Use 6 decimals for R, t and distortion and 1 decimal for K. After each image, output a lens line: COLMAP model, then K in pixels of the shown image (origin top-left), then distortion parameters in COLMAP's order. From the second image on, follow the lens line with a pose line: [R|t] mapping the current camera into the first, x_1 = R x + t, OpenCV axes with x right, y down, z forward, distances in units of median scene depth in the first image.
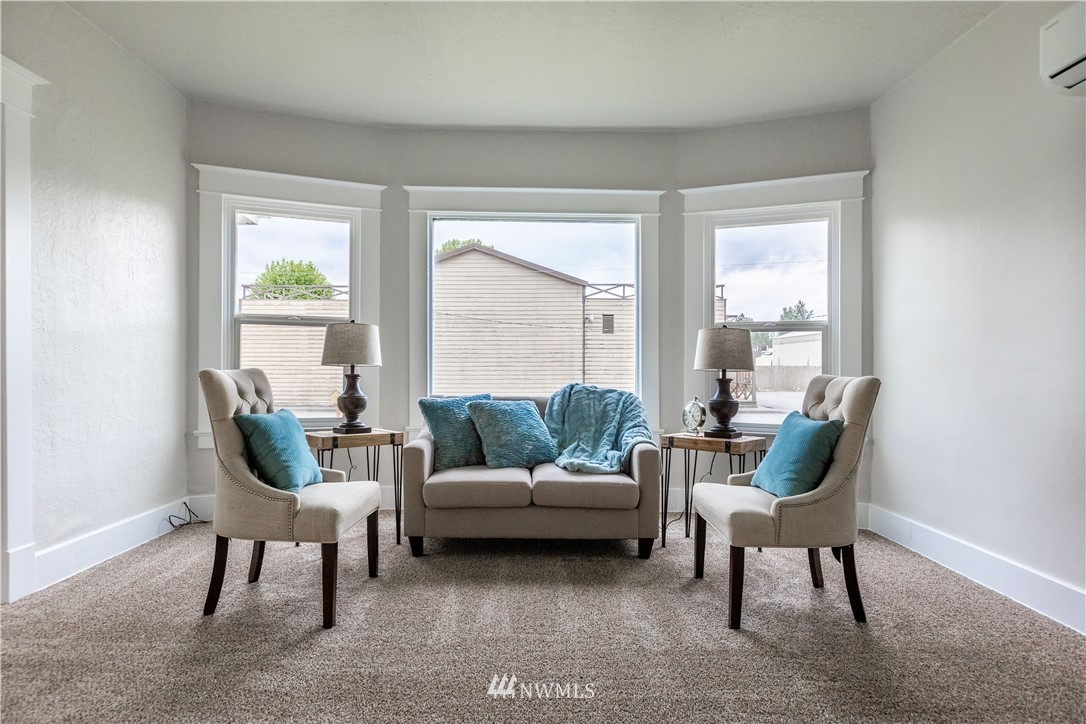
lens RADIAL K [[628.8, 0, 543.0], [0, 628.8, 362.0], [0, 0, 1]] dist [0.002232, 0.000137]
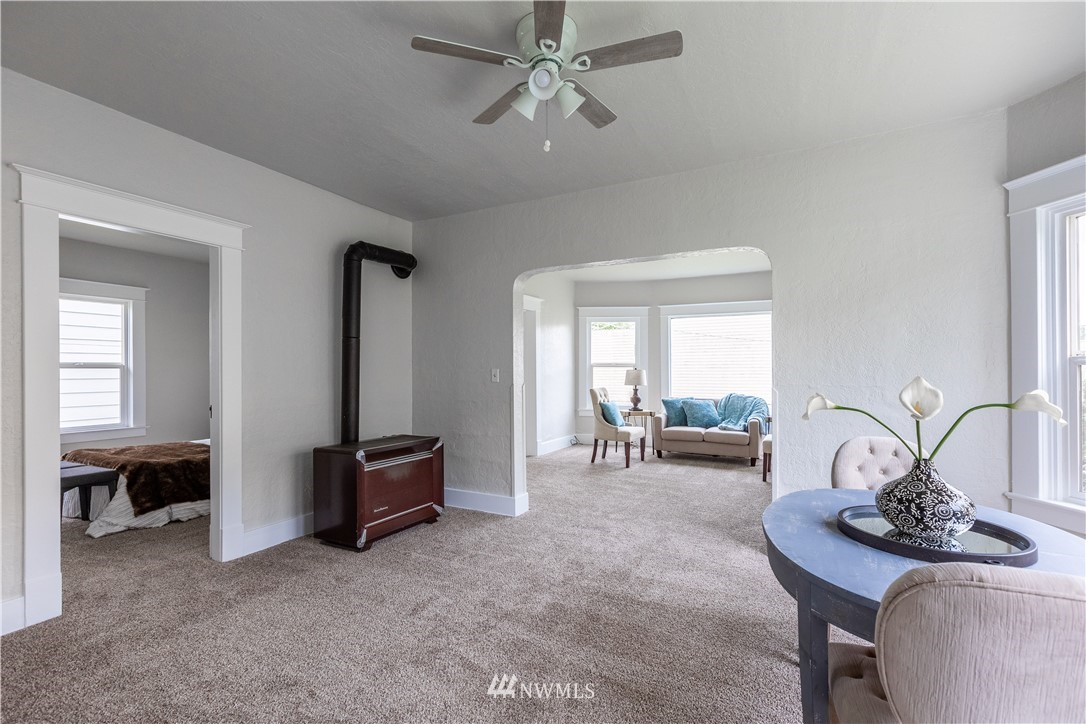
lens RADIAL K [[489.5, 0, 546.0], [0, 489.5, 373.8], [0, 0, 1]] dist [0.001614, 0.000285]
pose [[0.880475, -0.003008, -0.474083, 0.339232], [0.007288, 0.999948, 0.007192, -0.061177], [0.474037, -0.009788, 0.880451, -0.987951]]
